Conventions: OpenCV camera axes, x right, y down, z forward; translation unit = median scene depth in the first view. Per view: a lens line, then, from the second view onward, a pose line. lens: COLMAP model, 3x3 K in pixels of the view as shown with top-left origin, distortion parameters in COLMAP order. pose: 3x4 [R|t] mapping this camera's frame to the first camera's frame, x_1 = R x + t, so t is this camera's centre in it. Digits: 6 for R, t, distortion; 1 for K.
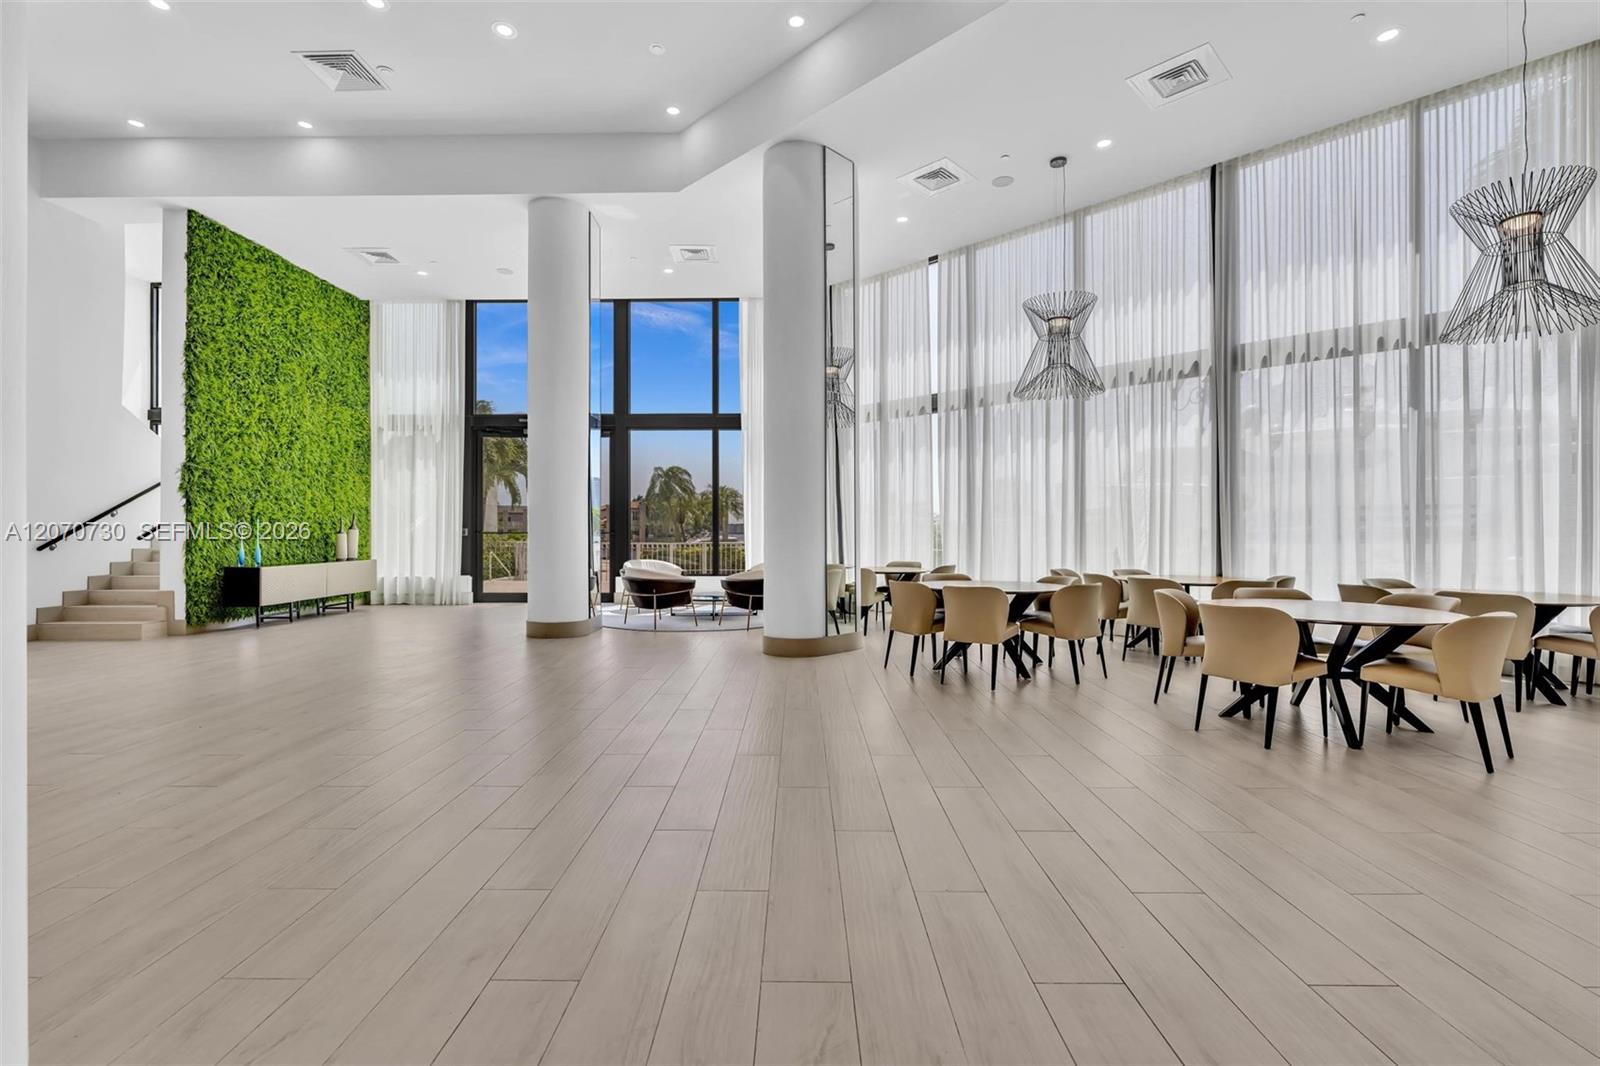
lens RADIAL K [[722.6, 0, 789.3], [0, 722.6, 526.4], [0, 0, 1]] dist [0.002045, 0.000535]
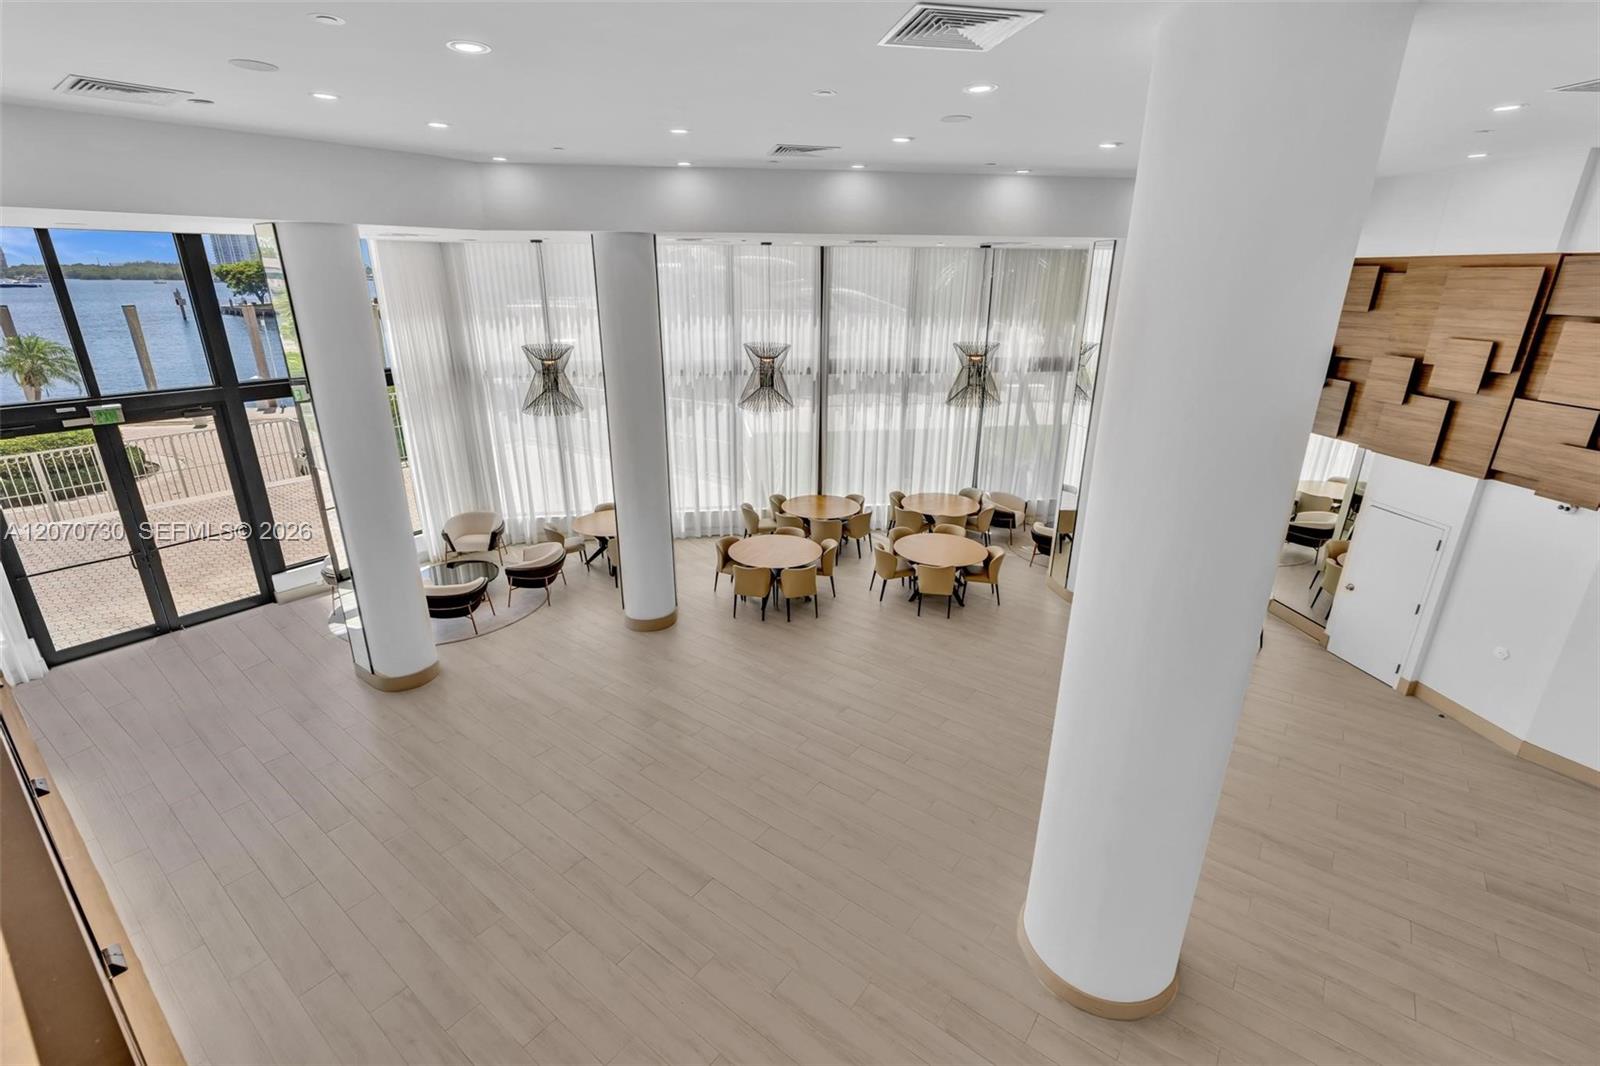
lens RADIAL K [[722.6, 0, 789.3], [0, 722.6, 526.4], [0, 0, 1]] dist [0.002045, 0.000535]
pose [[0.624171, -0.248309, 0.740779, -0.603084], [-0.006603, 0.946441, 0.322810, -0.341334], [-0.781260, -0.206380, 0.589101, 0.028617]]
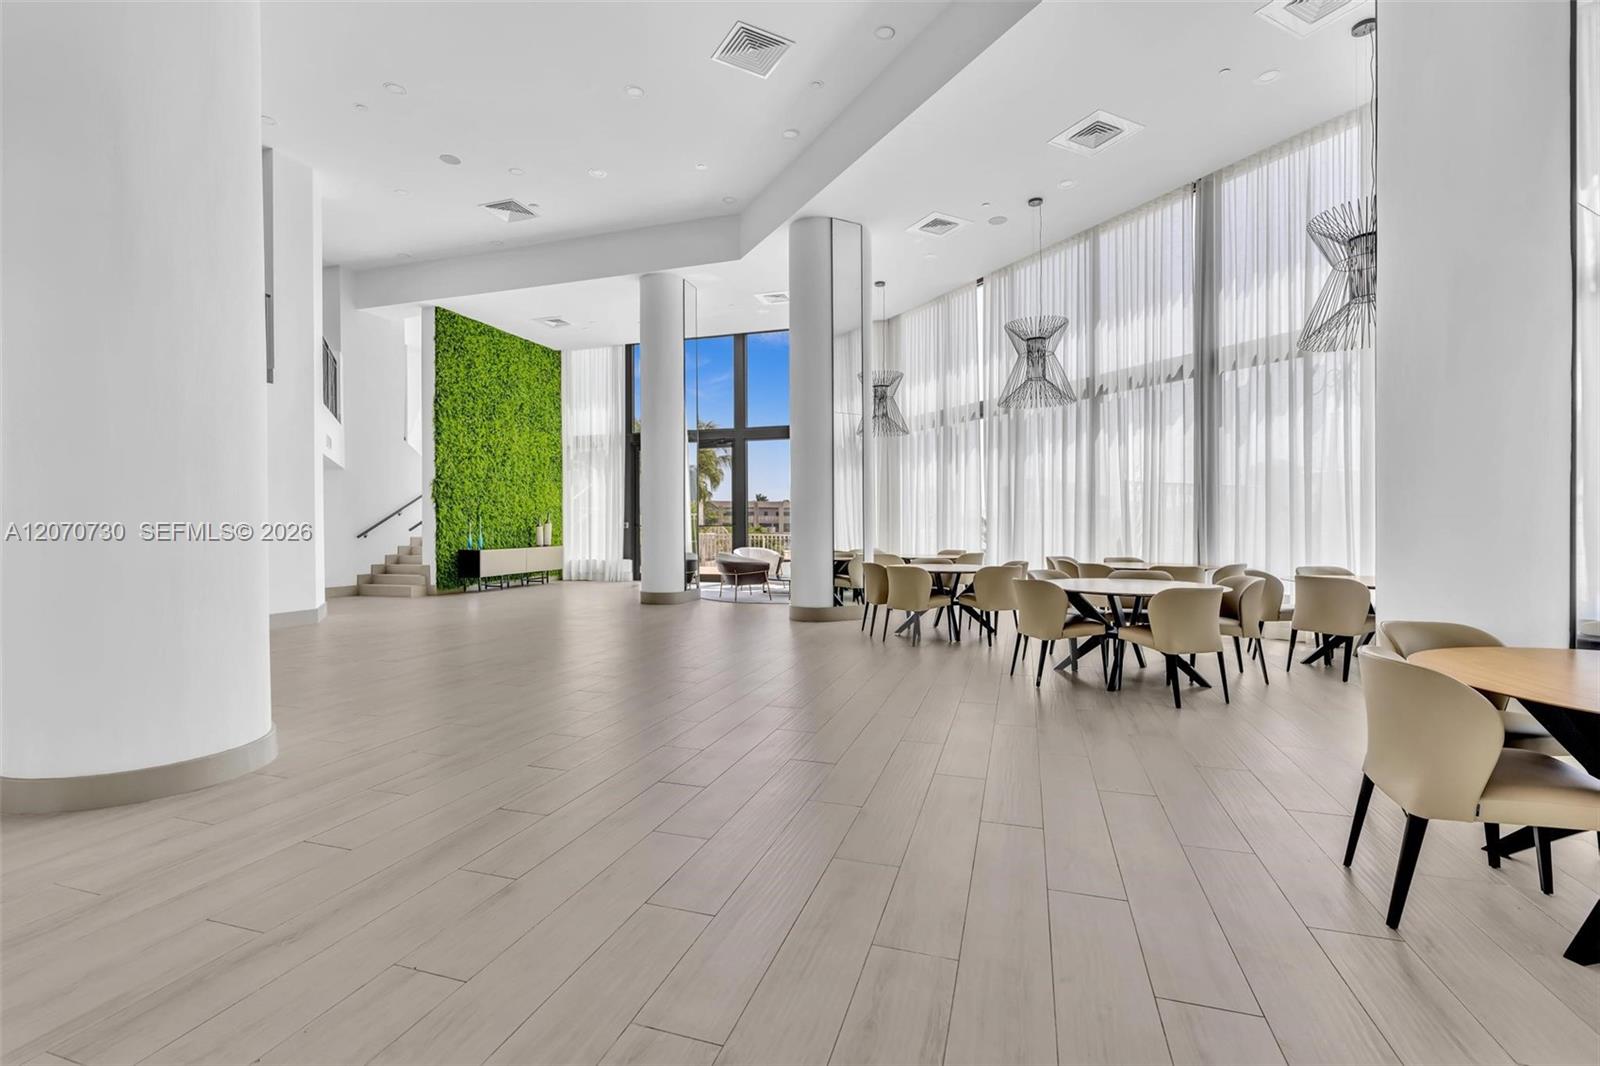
lens RADIAL K [[725.1, 0, 792.1], [0, 725.1, 527.9], [0, 0, 1]] dist [-0.001461, 0.000045]
pose [[0.954121, -0.001549, -0.299419, 0.274926], [0.005148, 0.999924, 0.011230, -0.000682], [0.299378, -0.012256, 0.954056, -0.176559]]
